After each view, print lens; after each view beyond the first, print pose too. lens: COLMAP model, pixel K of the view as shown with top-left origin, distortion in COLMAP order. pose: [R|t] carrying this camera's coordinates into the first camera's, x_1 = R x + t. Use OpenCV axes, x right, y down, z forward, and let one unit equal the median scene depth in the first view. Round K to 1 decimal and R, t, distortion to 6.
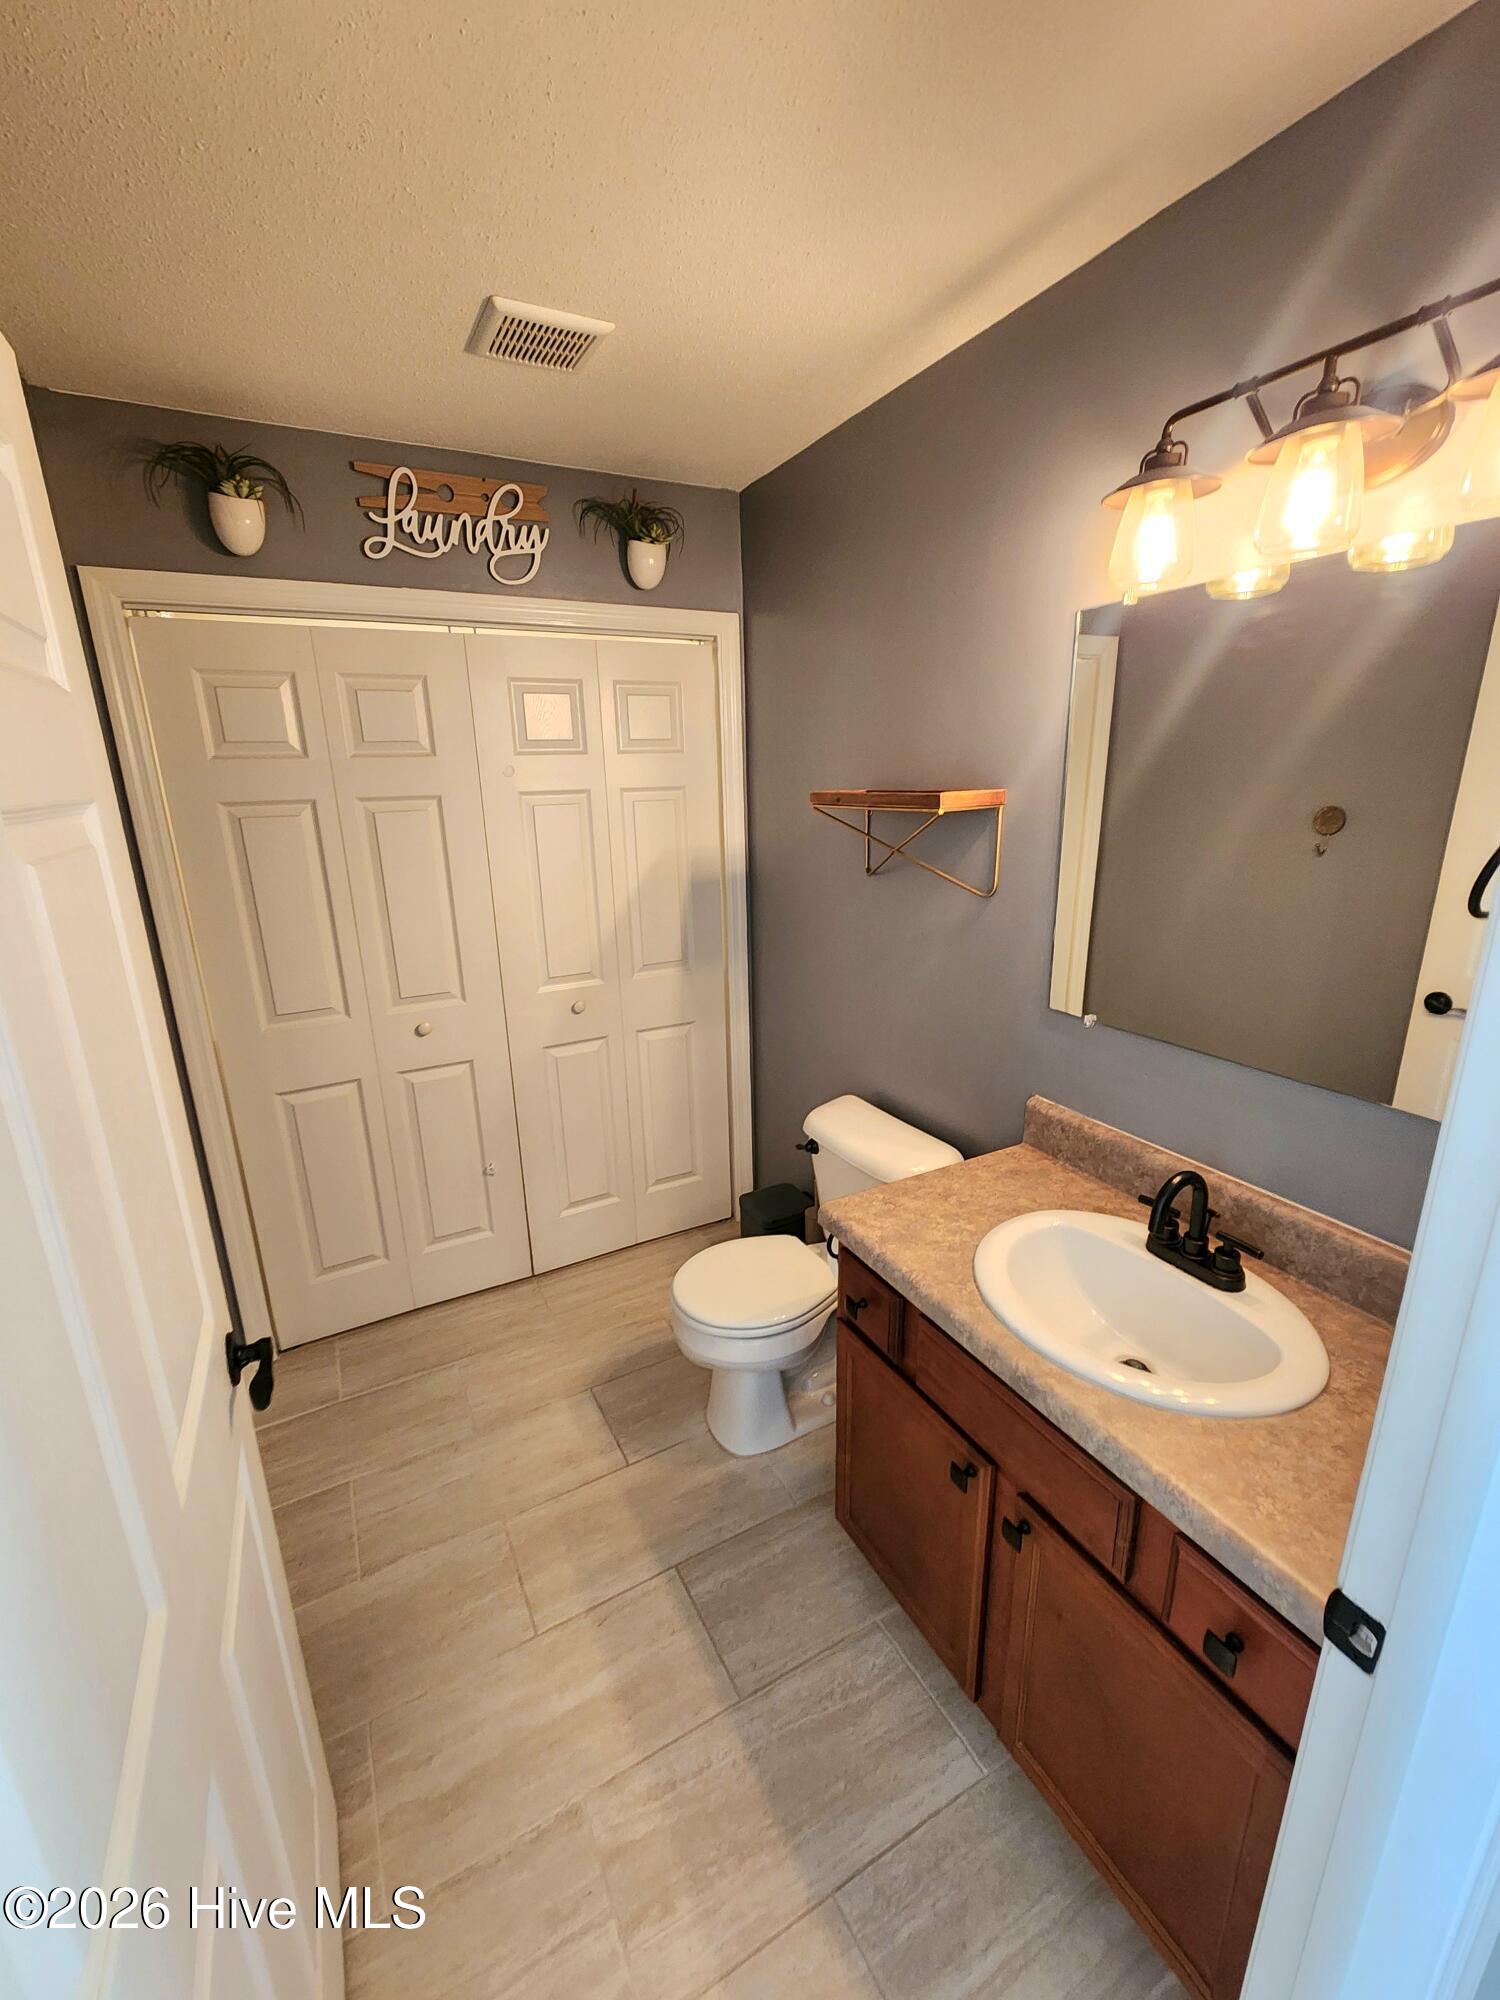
lens RADIAL K [[833.7, 0, 745.0], [0, 833.7, 987.9], [0, 0, 1]] dist [0.000584, -0.000255]
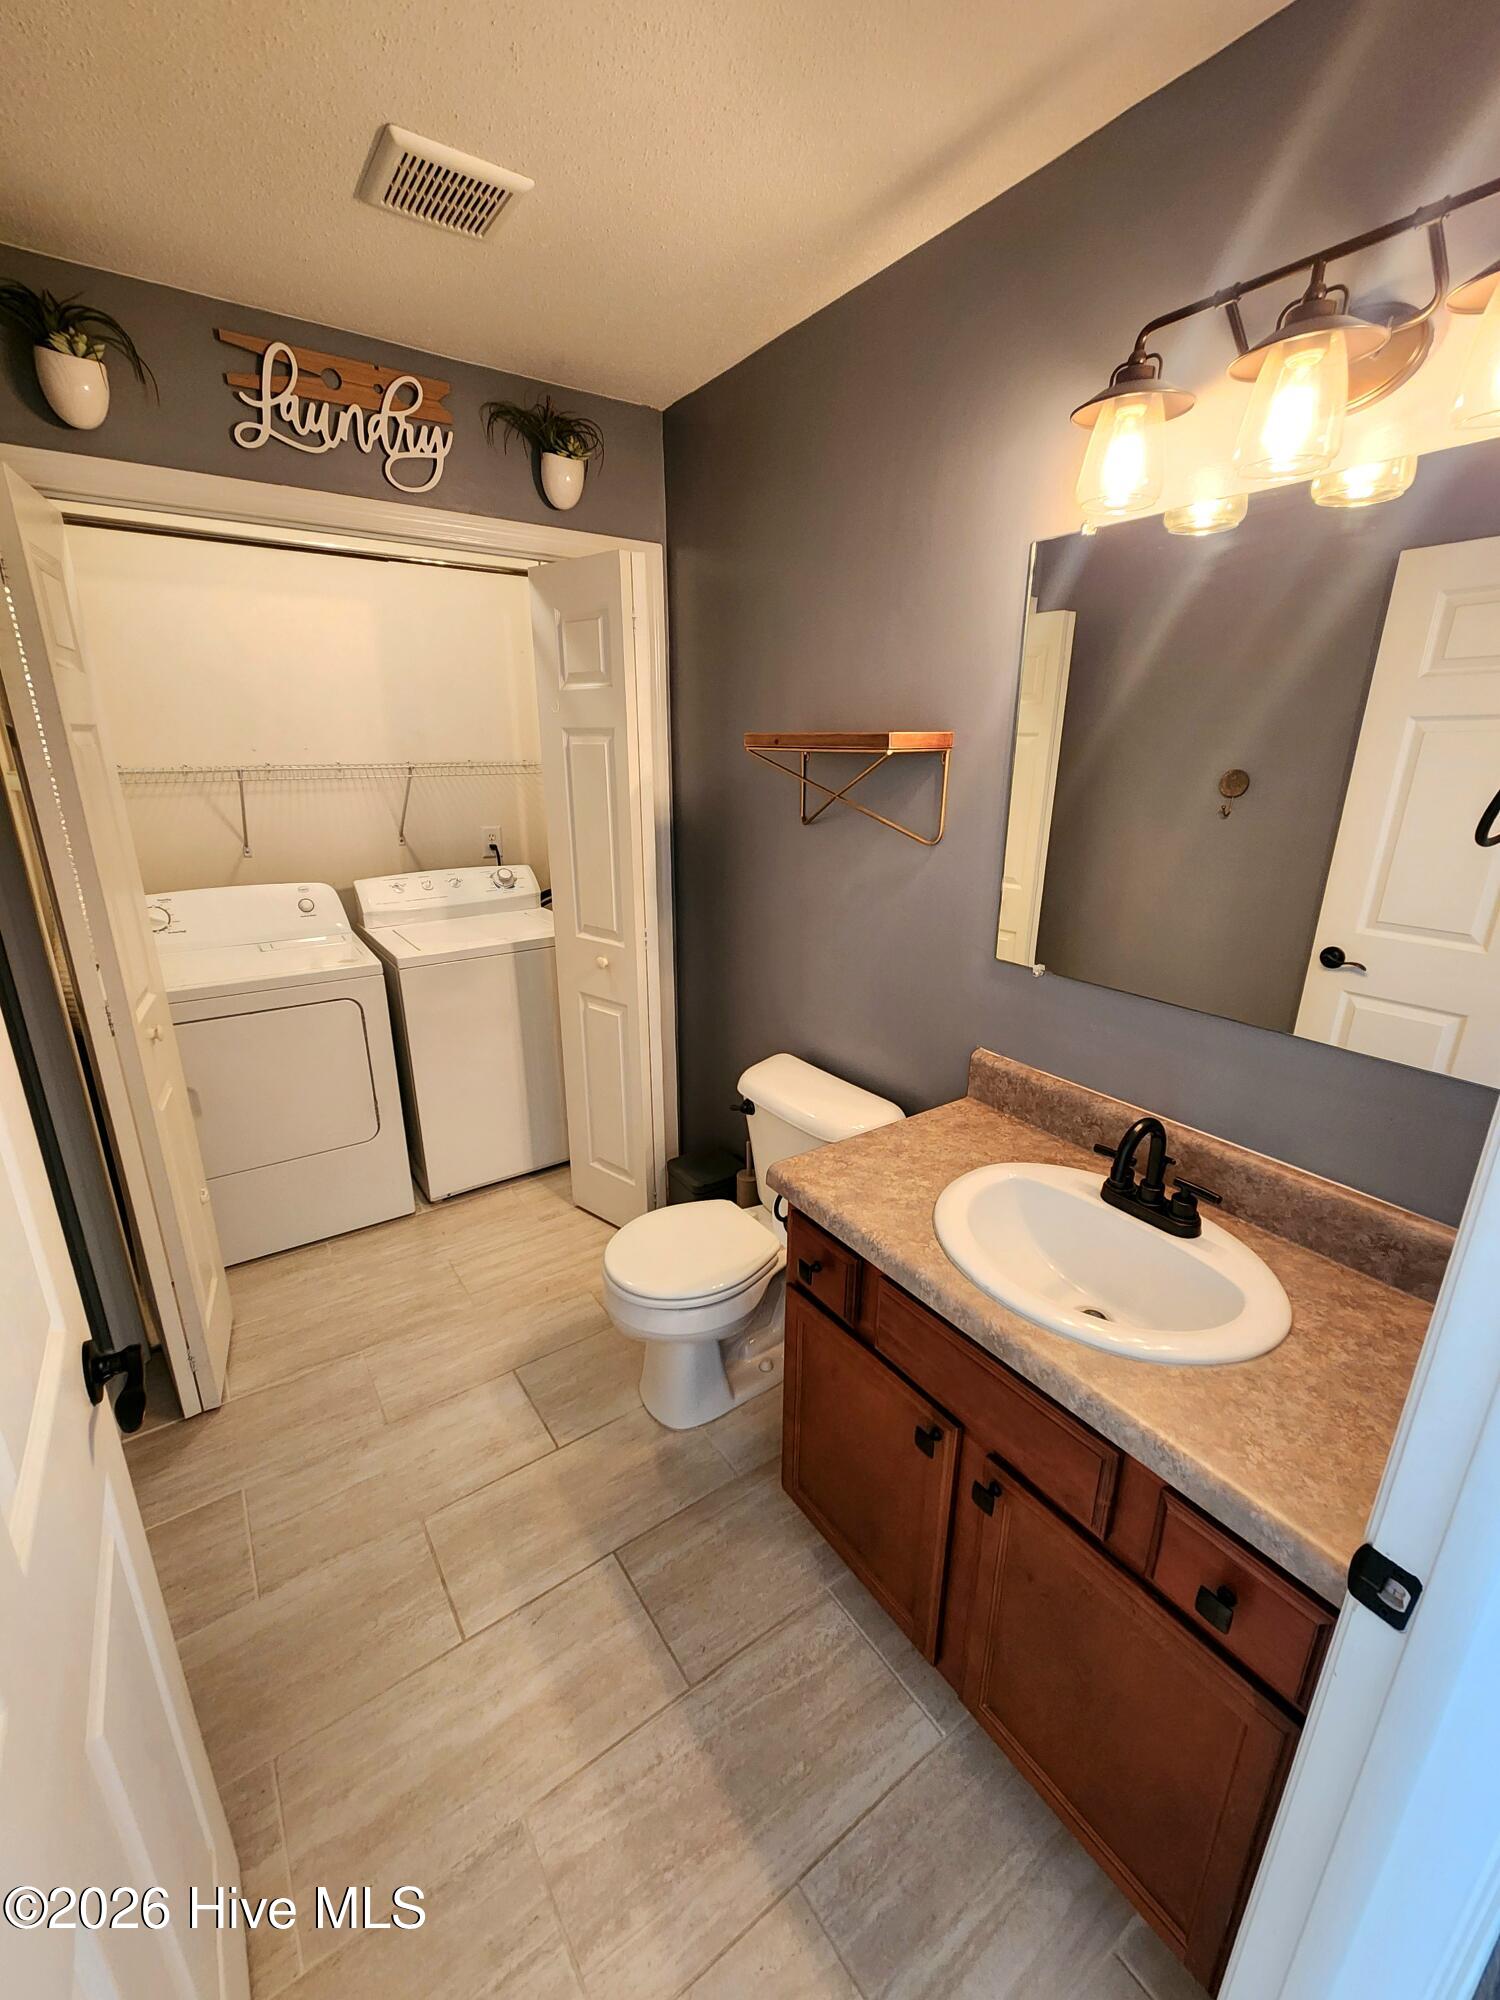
lens RADIAL K [[824.5, 0, 749.1], [0, 824.5, 984.7], [0, 0, 1]] dist [0.001436, -0.001172]
pose [[0.992357, -0.007381, 0.123178, -0.035203], [0.003359, 0.999455, 0.032826, 0.018983], [-0.123353, -0.032161, 0.991842, 0.064760]]
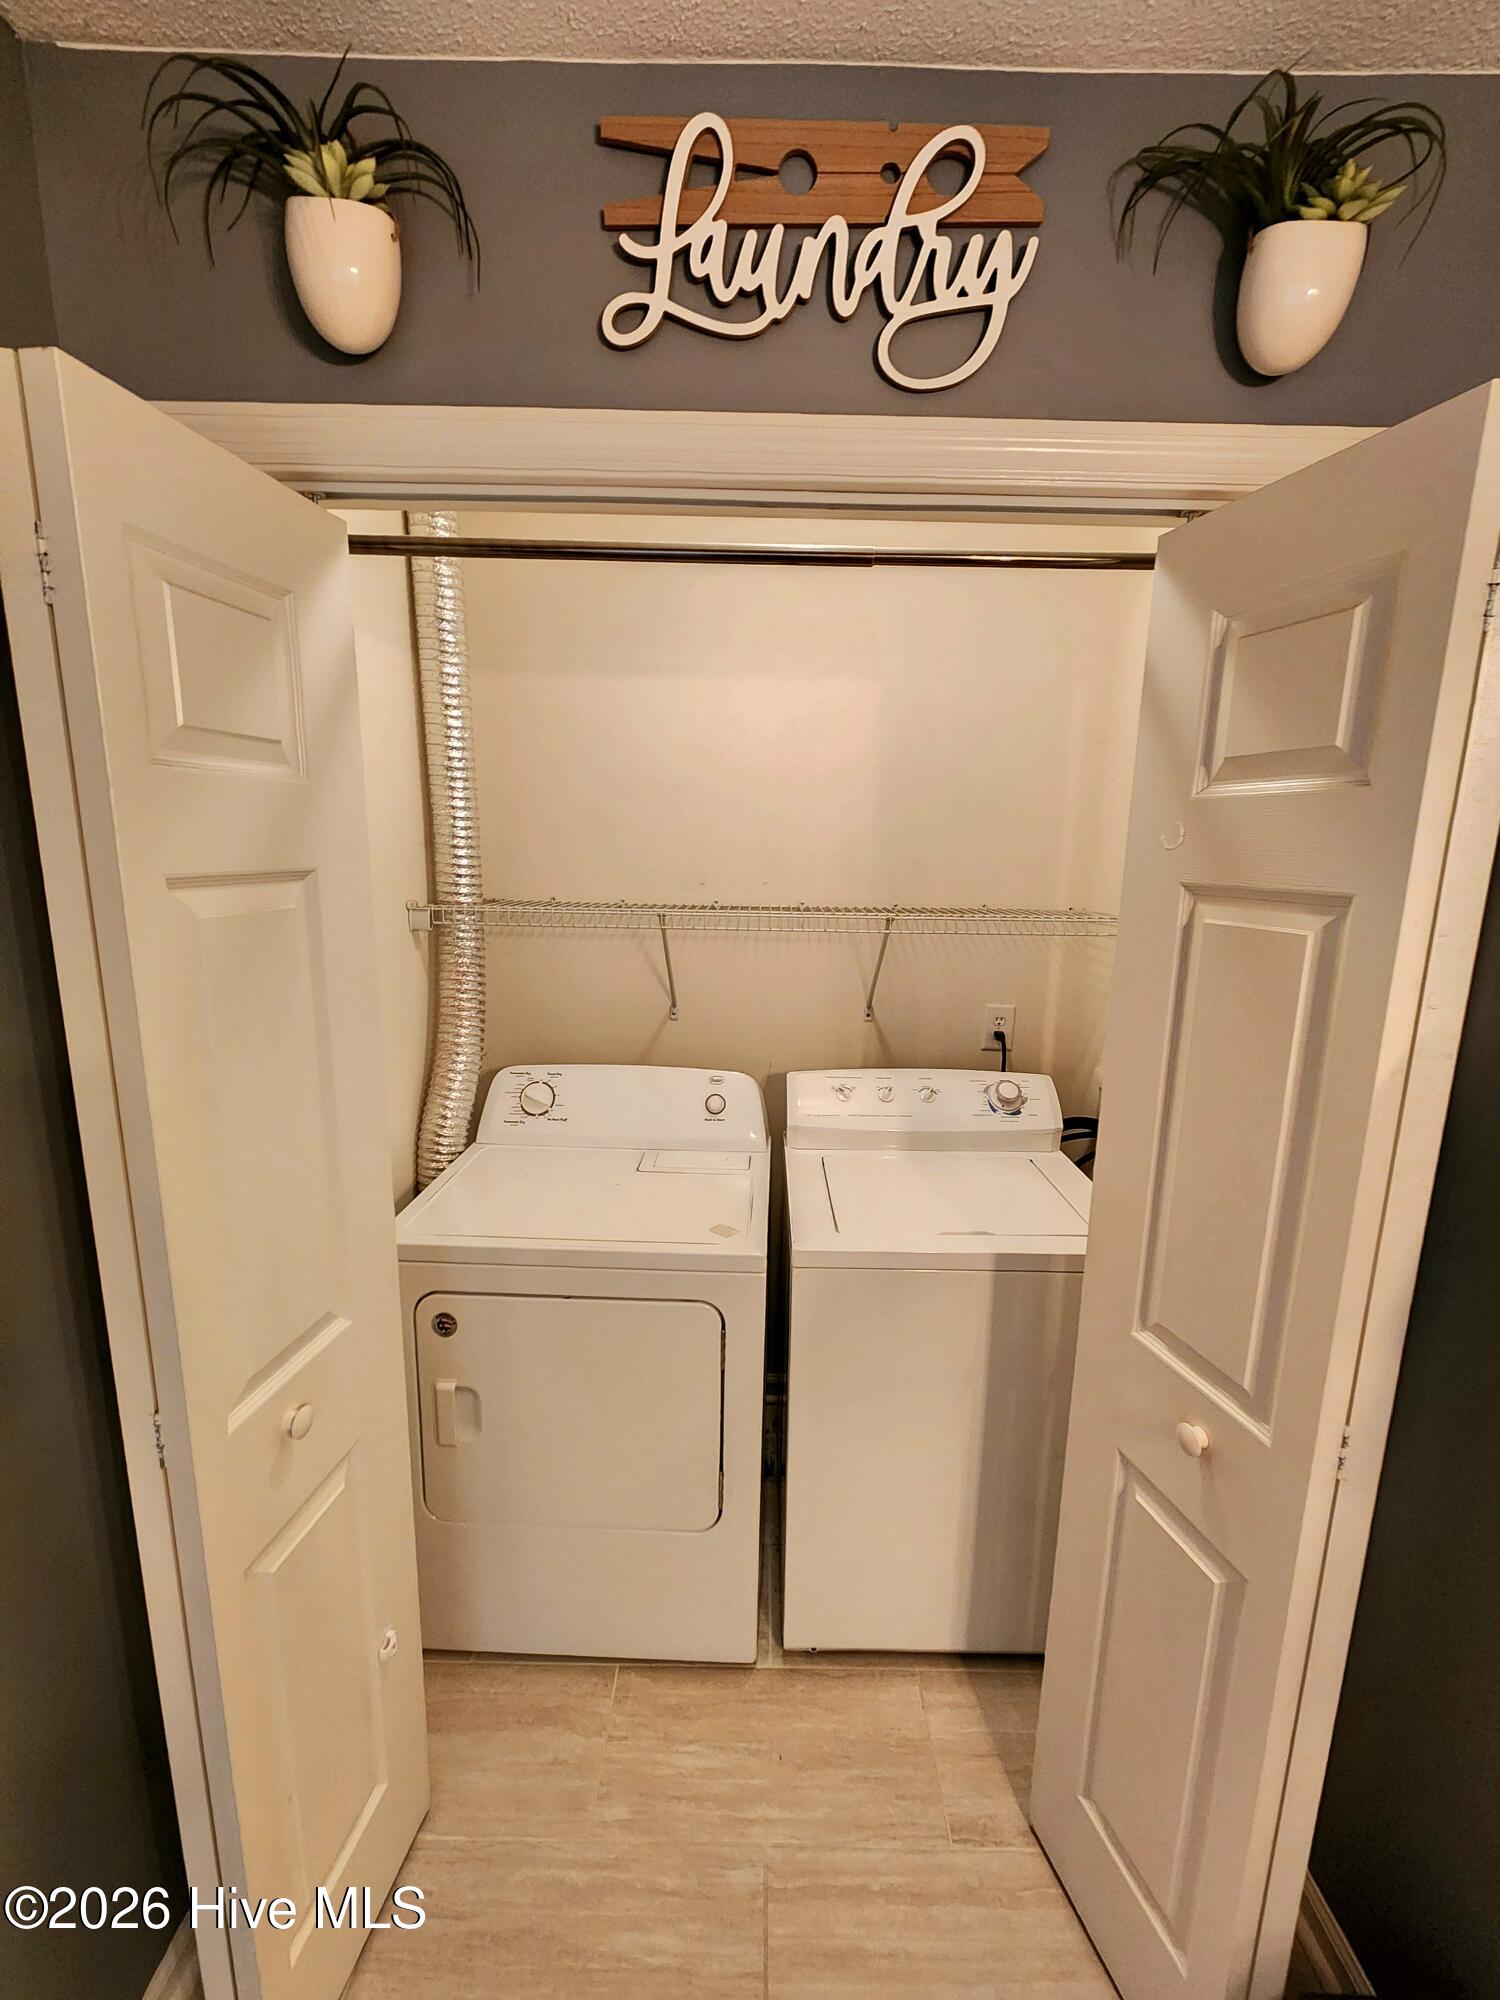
lens RADIAL K [[808.9, 0, 746.0], [0, 808.9, 997.9], [0, 0, 1]] dist [-0.002963, -0.000415]
pose [[0.873688, 0.134278, -0.467588, -0.141558], [-0.164794, 0.986017, -0.024762, -0.176196], [0.457725, 0.098690, 0.883600, 0.696354]]
